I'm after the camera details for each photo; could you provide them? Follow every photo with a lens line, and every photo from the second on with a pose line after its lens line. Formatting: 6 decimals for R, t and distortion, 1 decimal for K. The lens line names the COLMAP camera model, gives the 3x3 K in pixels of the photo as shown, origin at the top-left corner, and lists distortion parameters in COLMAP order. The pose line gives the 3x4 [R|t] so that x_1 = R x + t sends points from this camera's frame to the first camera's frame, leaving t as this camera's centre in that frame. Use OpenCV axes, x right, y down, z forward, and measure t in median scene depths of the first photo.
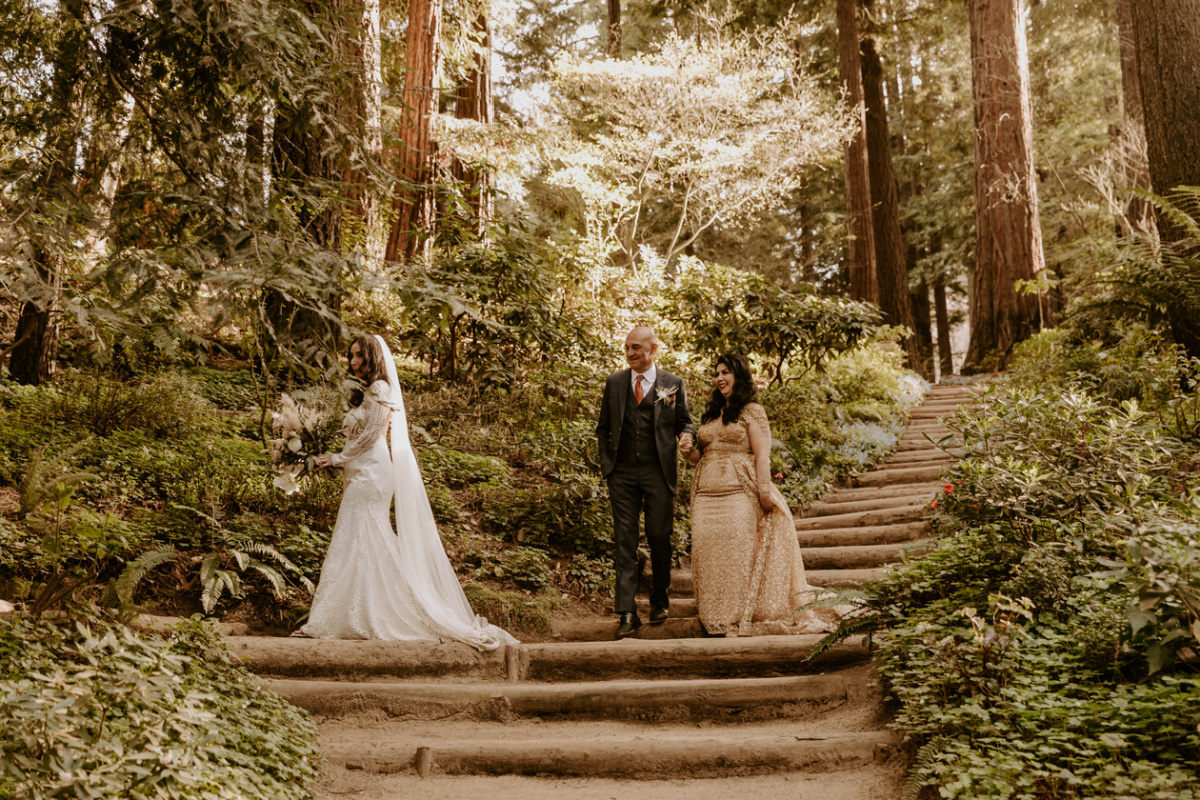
lens RADIAL K [[1829.8, 0, 600.0], [0, 1829.8, 400.0], [0, 0, 1]] dist [0.036252, -0.152424]
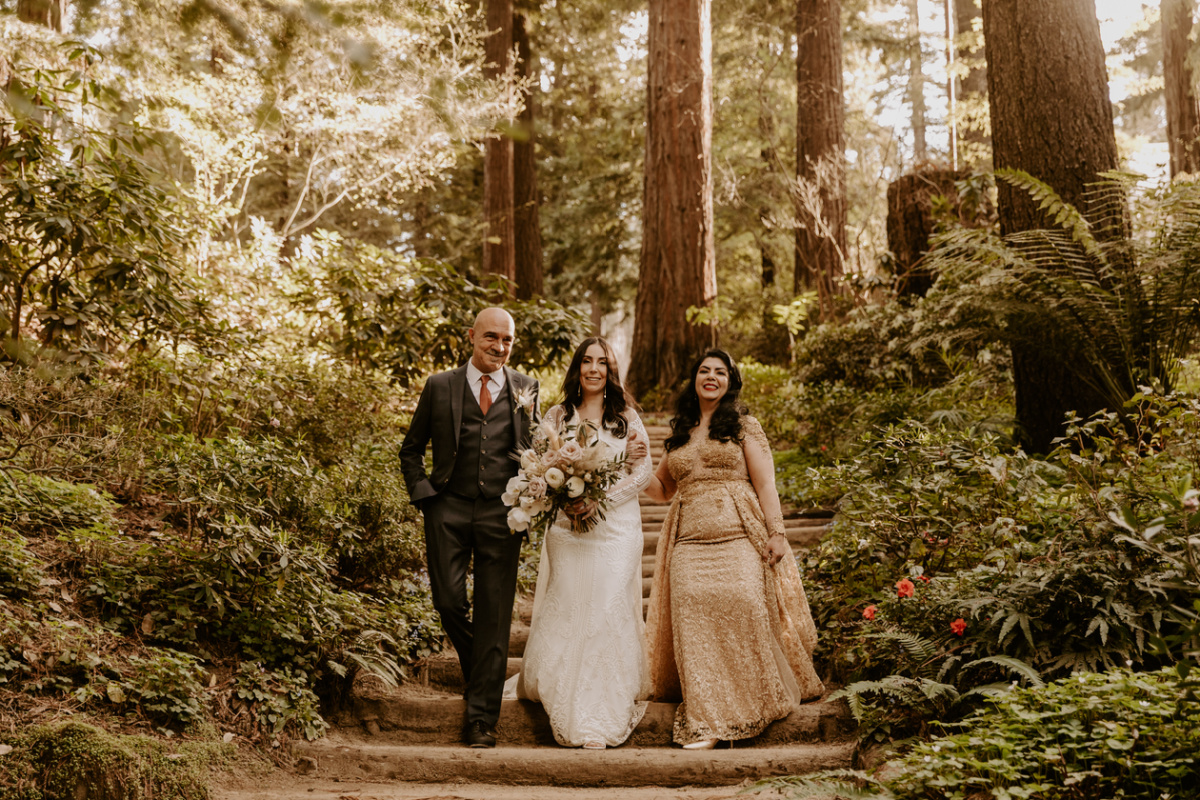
lens RADIAL K [[1829.8, 0, 600.0], [0, 1829.8, 400.0], [0, 0, 1]] dist [0.036252, -0.152424]
pose [[0.962739, 0.074059, 0.260093, -0.036313], [-0.069344, 0.997220, -0.027270, 0.004777], [-0.261389, 0.008218, 0.965198, 0.229909]]
